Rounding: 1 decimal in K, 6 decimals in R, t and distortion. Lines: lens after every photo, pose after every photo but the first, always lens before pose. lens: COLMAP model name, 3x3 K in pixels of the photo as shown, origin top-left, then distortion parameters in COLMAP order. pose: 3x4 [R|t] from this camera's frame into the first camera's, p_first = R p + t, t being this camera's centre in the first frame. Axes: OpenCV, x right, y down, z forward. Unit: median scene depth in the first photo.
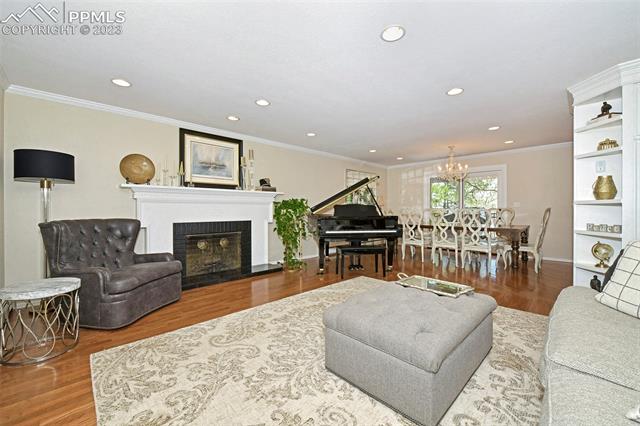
lens RADIAL K [[260.5, 0, 320.0], [0, 260.5, 213.0], [0, 0, 1]] dist [-0.002043, -0.000741]
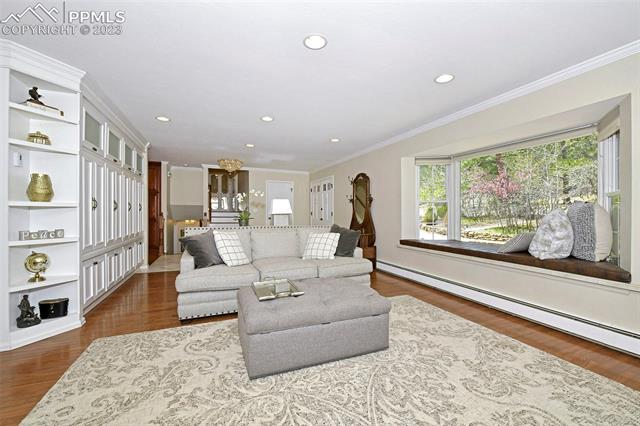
lens RADIAL K [[260.5, 0, 320.0], [0, 260.5, 213.0], [0, 0, 1]] dist [-0.002043, -0.000741]
pose [[-0.929096, -0.005622, 0.369796, -0.067457], [-0.000723, 0.999910, 0.013384, -0.021030], [-0.369838, 0.012168, -0.929017, 1.195208]]
